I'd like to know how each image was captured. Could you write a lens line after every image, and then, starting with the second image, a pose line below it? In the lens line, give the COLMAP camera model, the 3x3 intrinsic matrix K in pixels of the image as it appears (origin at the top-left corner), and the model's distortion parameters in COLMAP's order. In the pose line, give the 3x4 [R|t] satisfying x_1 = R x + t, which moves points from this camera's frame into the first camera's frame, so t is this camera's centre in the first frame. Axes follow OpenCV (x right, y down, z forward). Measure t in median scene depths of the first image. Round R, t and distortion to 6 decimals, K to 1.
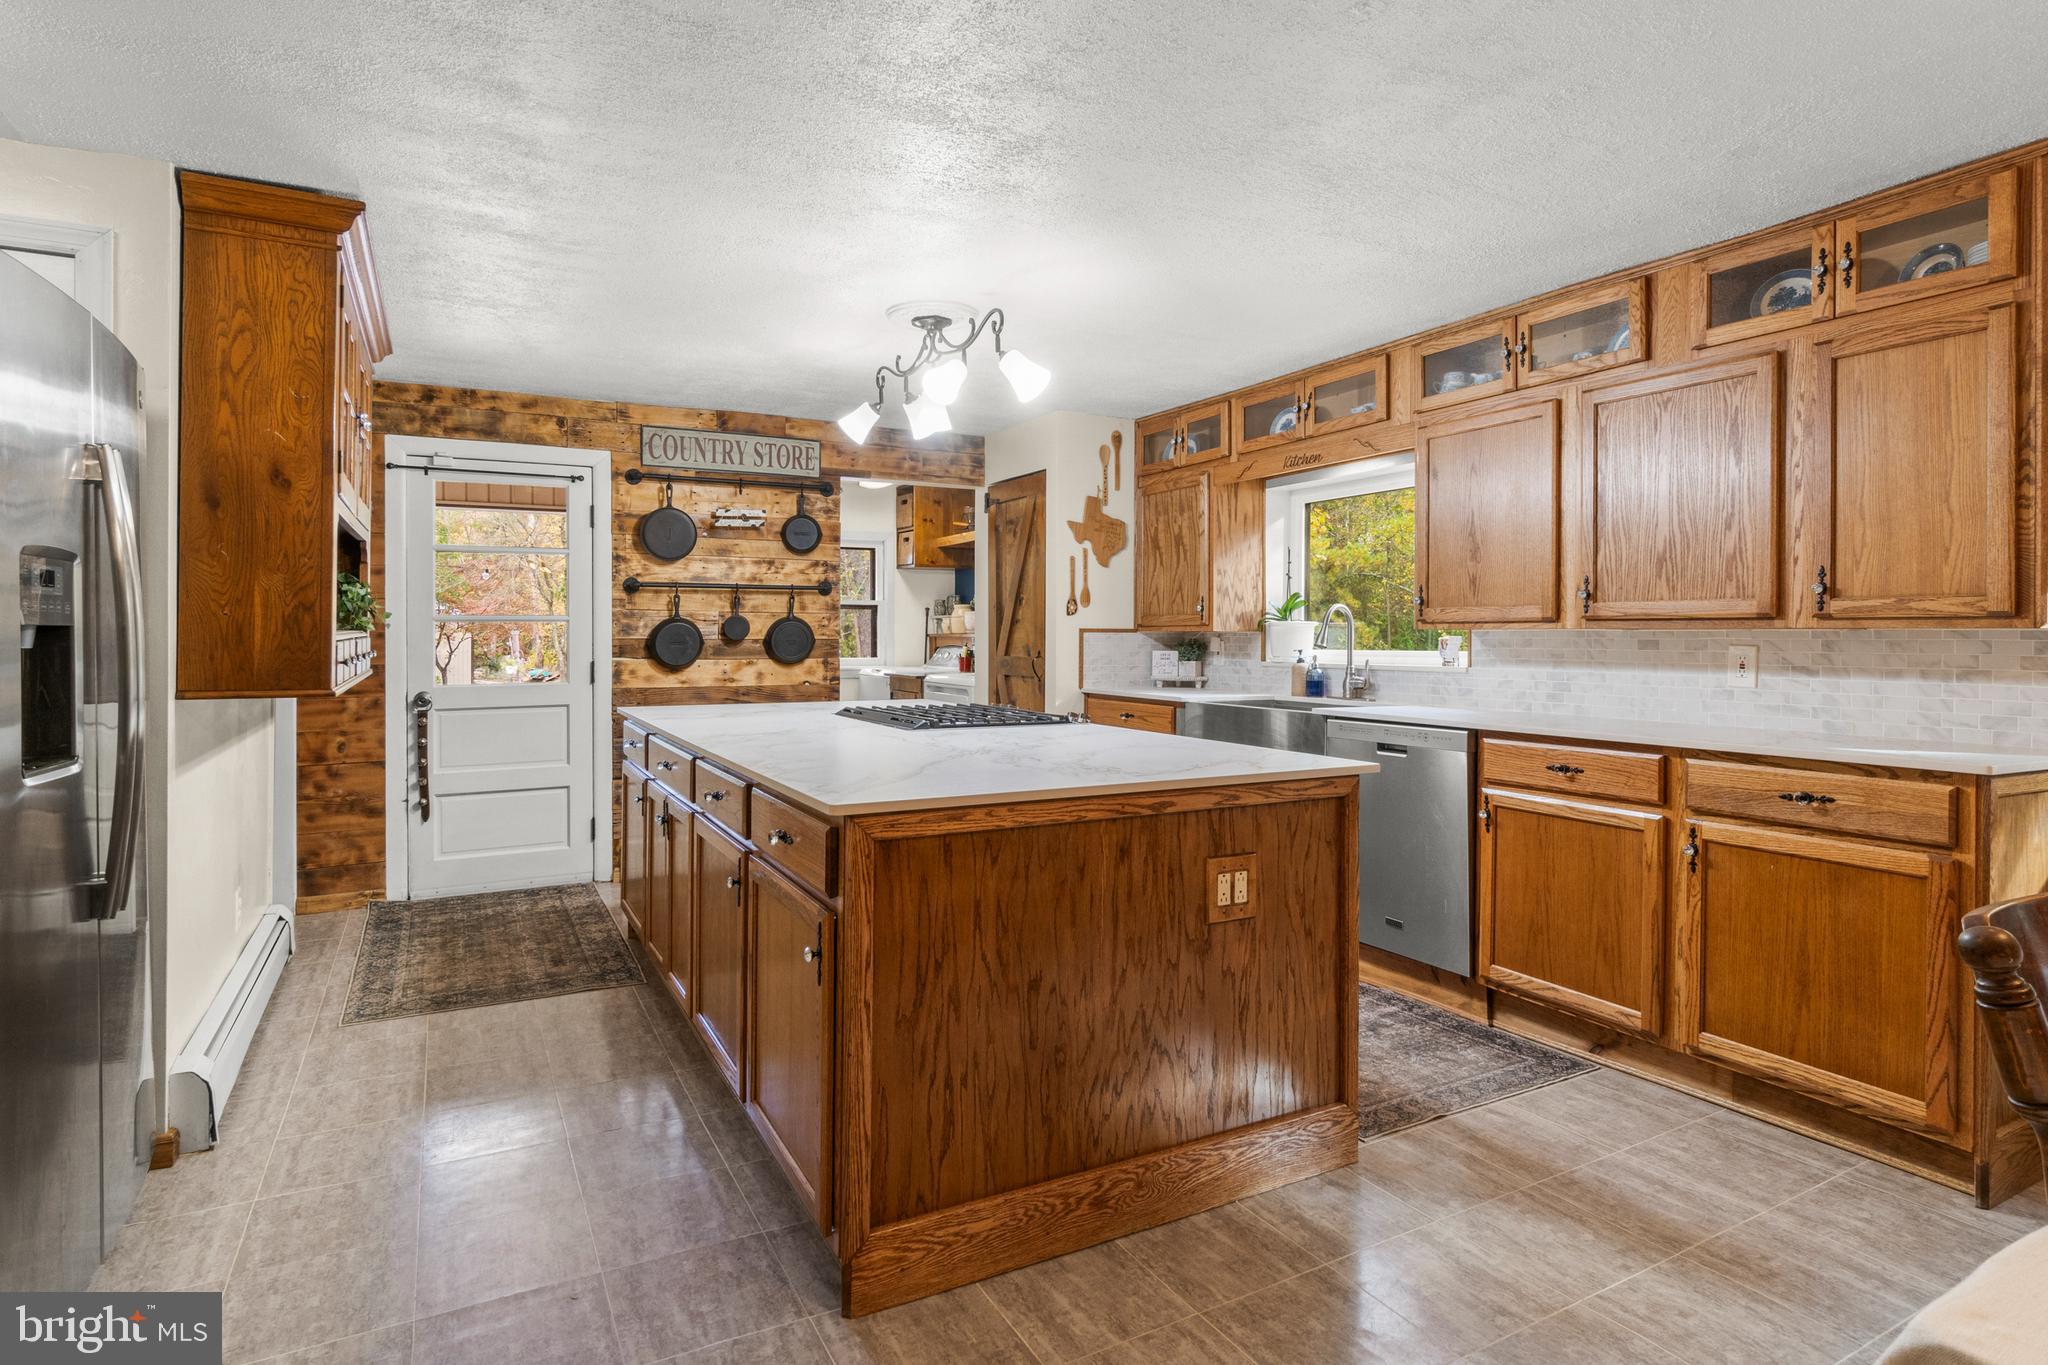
lens RADIAL K [[1061.9, 0, 1012.0], [0, 1061.9, 642.6], [0, 0, 1]] dist [-0.005685, -0.000088]
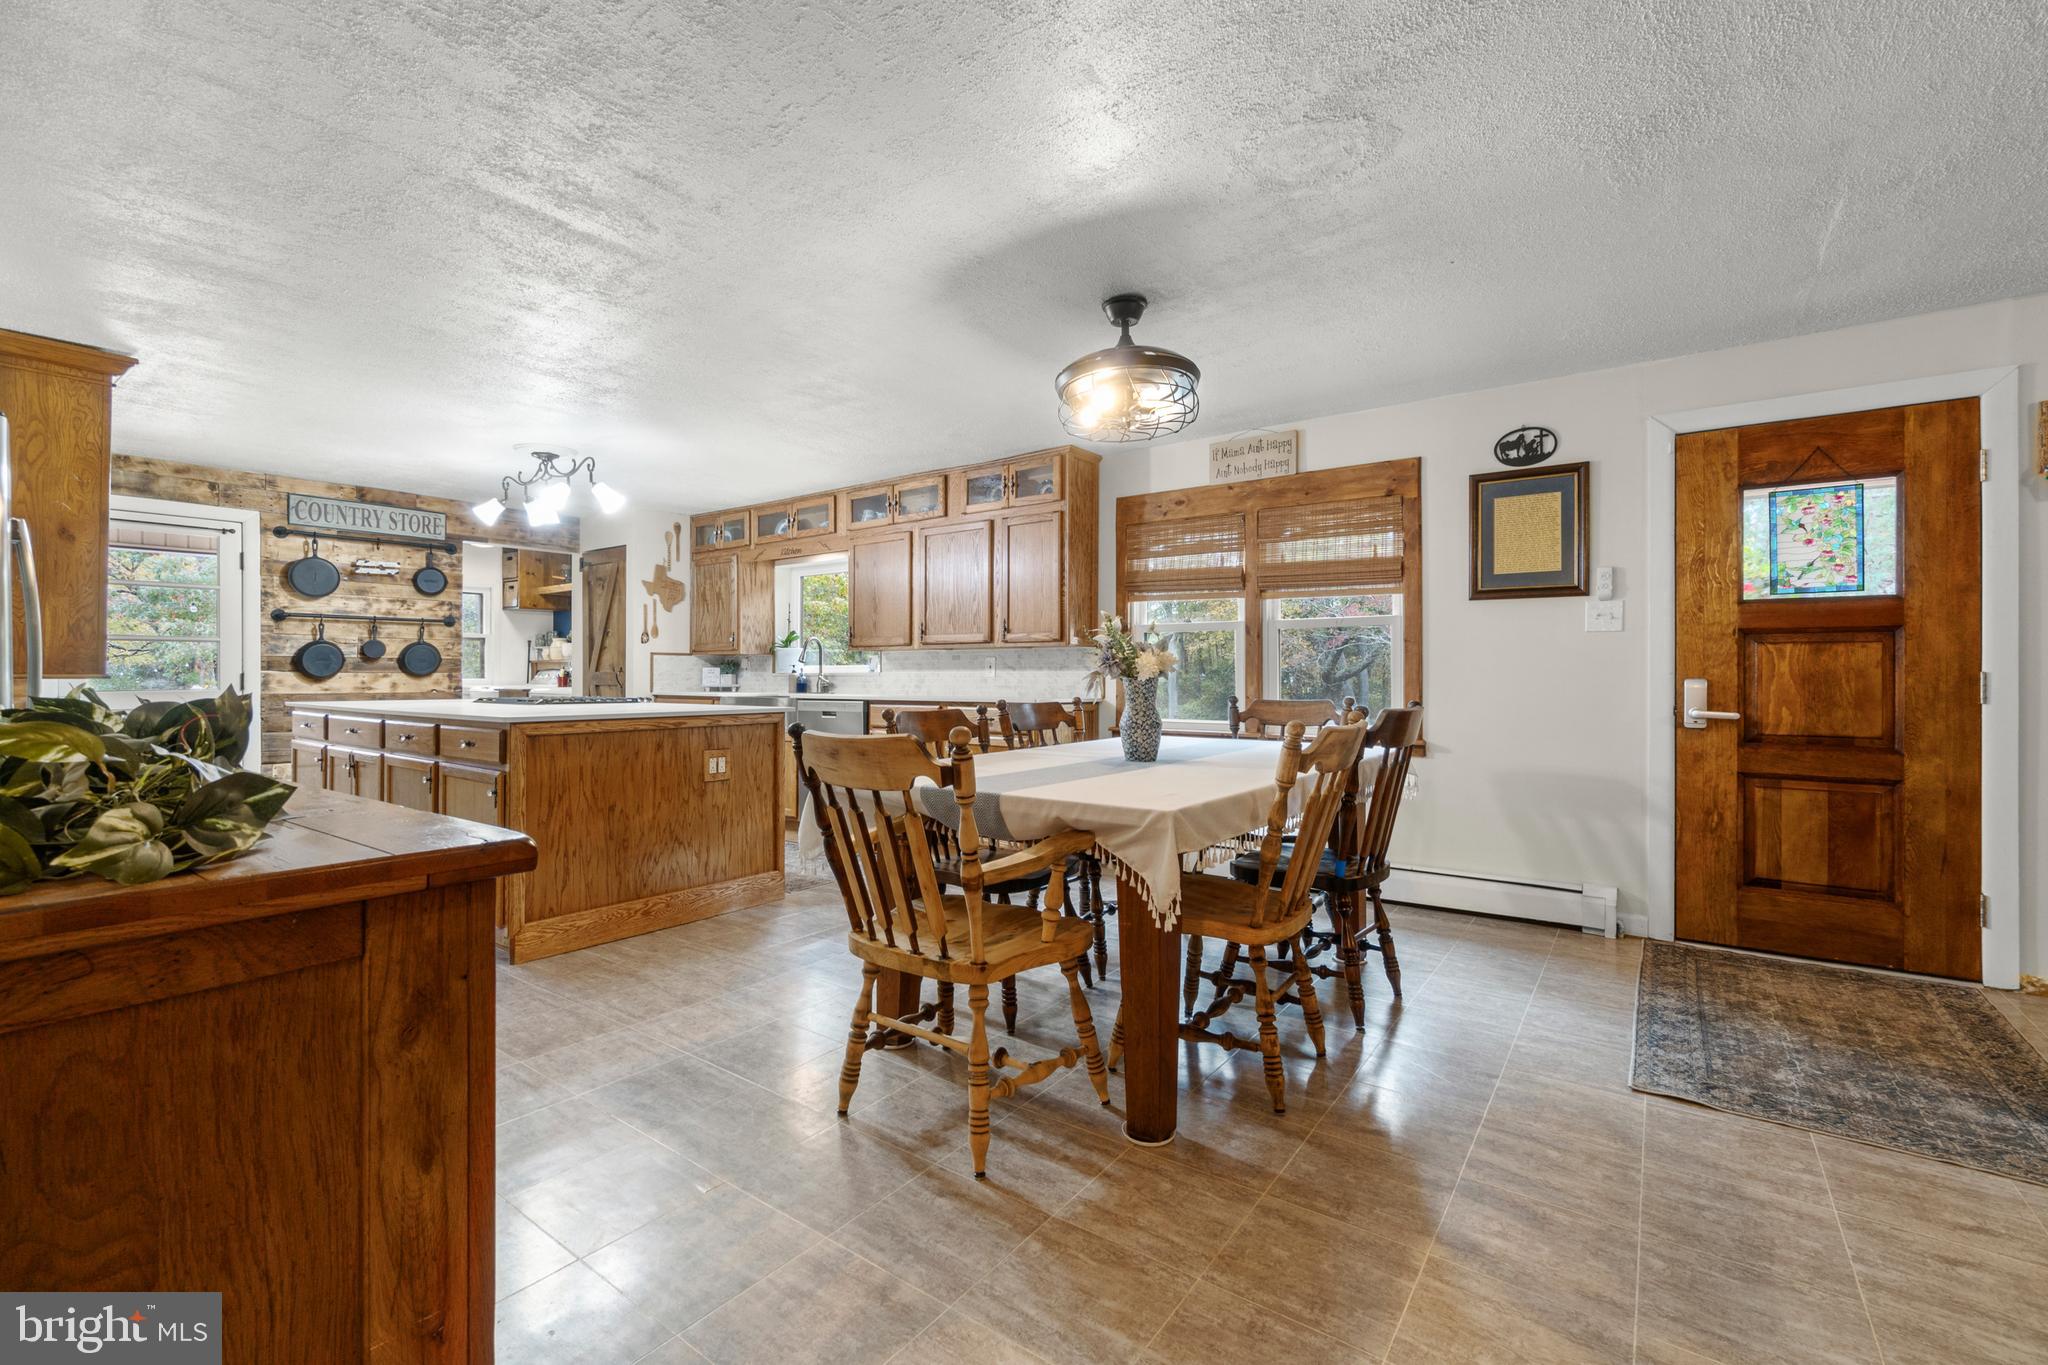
lens RADIAL K [[887.6, 0, 1028.0], [0, 887.6, 675.8], [0, 0, 1]] dist [-0.009258, 0.000320]
pose [[0.901375, -0.001212, 0.433037, 0.002725], [0.004747, 0.999964, -0.007082, 0.041818], [-0.433013, 0.008439, 0.901348, -0.481114]]
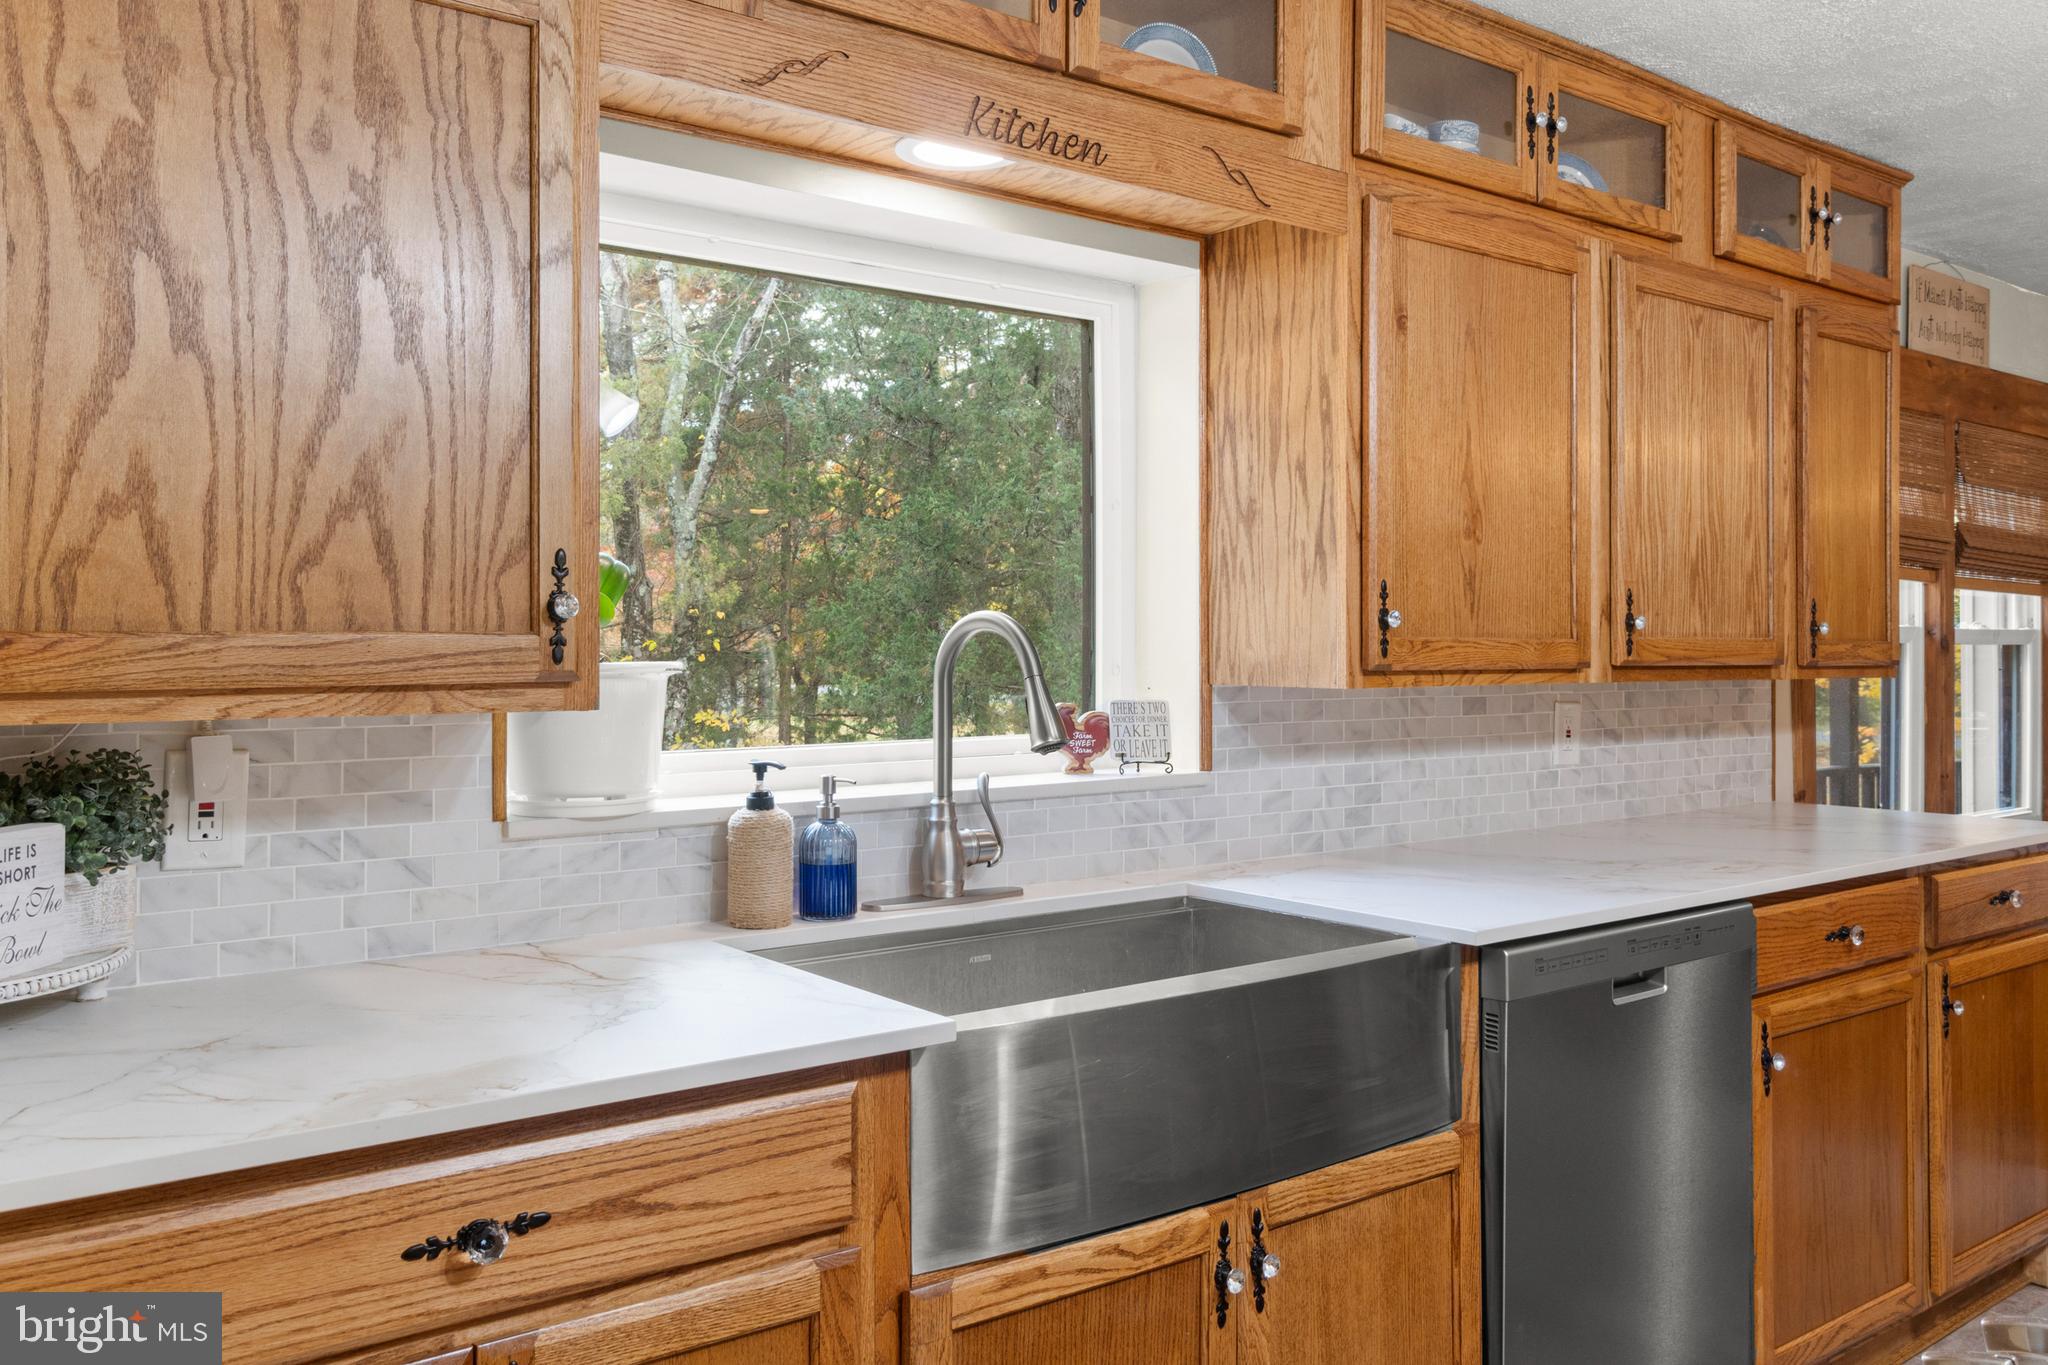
lens RADIAL K [[1576.5, 0, 1013.7], [0, 1576.5, 635.2], [0, 0, 1]] dist [0.006248, -0.001069]
pose [[-0.154156, 0.001890, 0.988045, -0.190340], [0.003448, 0.999993, -0.001375, -0.031836], [-0.988041, 0.003194, -0.154161, 1.201454]]
